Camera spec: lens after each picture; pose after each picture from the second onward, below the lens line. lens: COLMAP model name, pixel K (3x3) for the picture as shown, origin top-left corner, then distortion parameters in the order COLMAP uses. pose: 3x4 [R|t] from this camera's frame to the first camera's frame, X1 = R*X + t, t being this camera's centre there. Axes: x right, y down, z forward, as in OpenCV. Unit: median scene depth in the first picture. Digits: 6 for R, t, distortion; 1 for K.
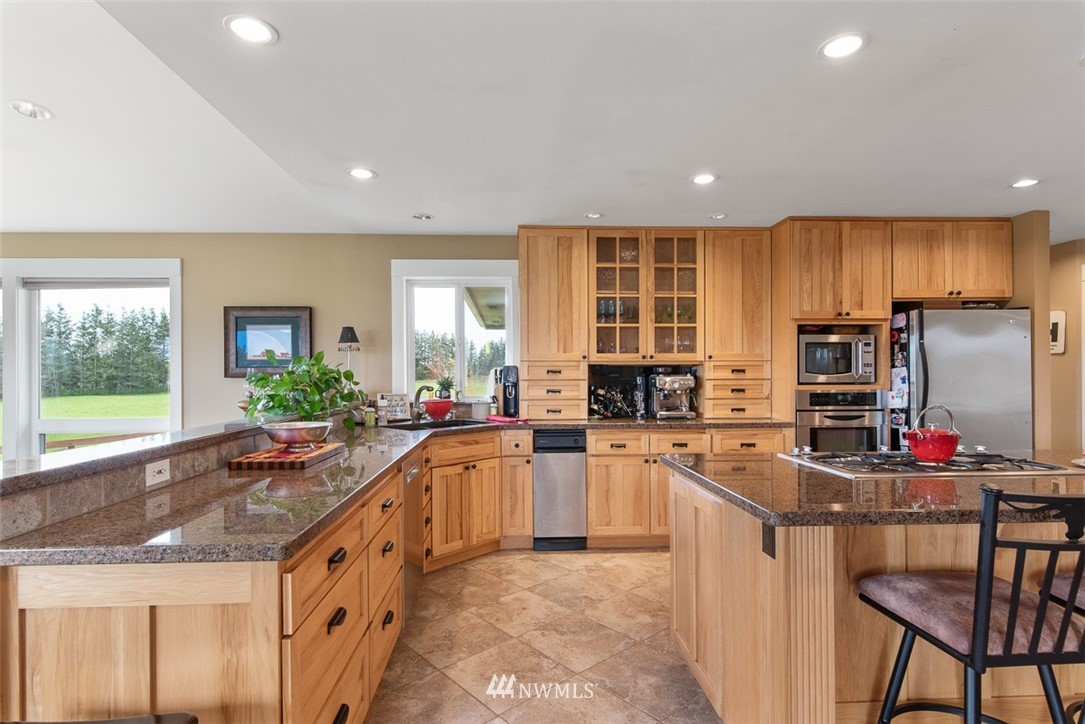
lens RADIAL K [[555.1, 0, 541.5], [0, 555.1, 371.3], [0, 0, 1]] dist [-0.007014, 0.000492]
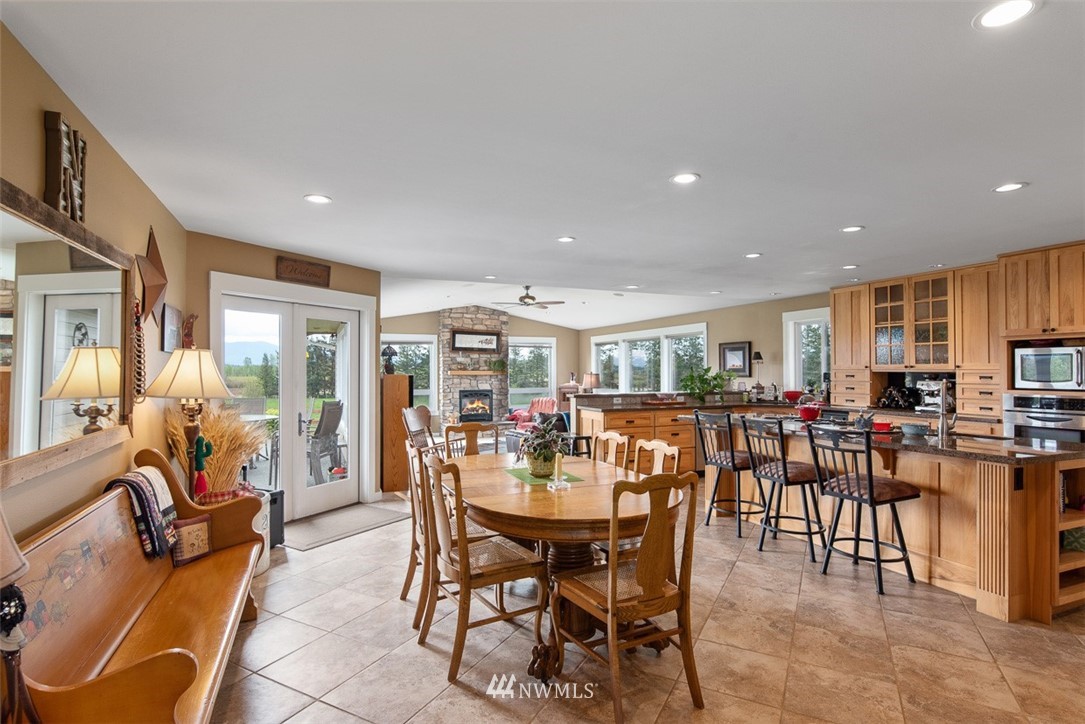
lens RADIAL K [[555.1, 0, 544.9], [0, 555.1, 359.4], [0, 0, 1]] dist [-0.007014, 0.000492]
pose [[0.346760, -0.013132, -0.937862, 1.199473], [0.001367, 0.999908, -0.013495, -0.026405], [0.937953, 0.003397, 0.346746, -0.373192]]
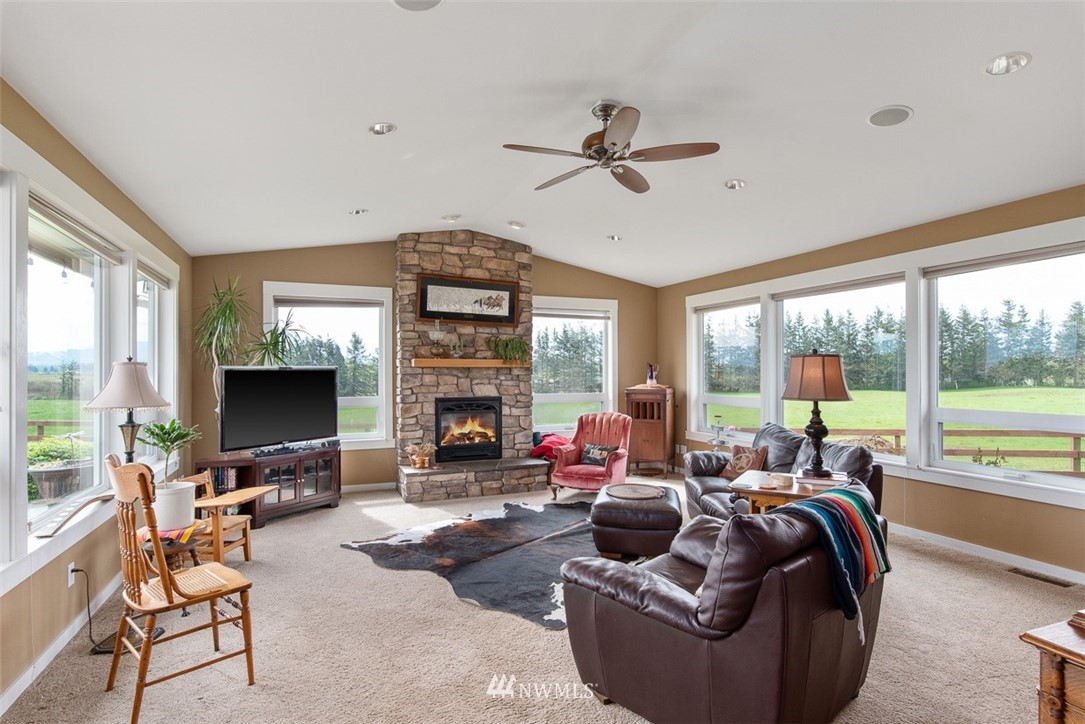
lens RADIAL K [[555.1, 0, 537.9], [0, 555.1, 366.9], [0, 0, 1]] dist [-0.007014, 0.000492]
pose [[0.335133, -0.002784, -0.942167, -0.213980], [0.000798, 0.999996, -0.002671, 0.016983], [0.942171, 0.000143, 0.335134, -0.022710]]
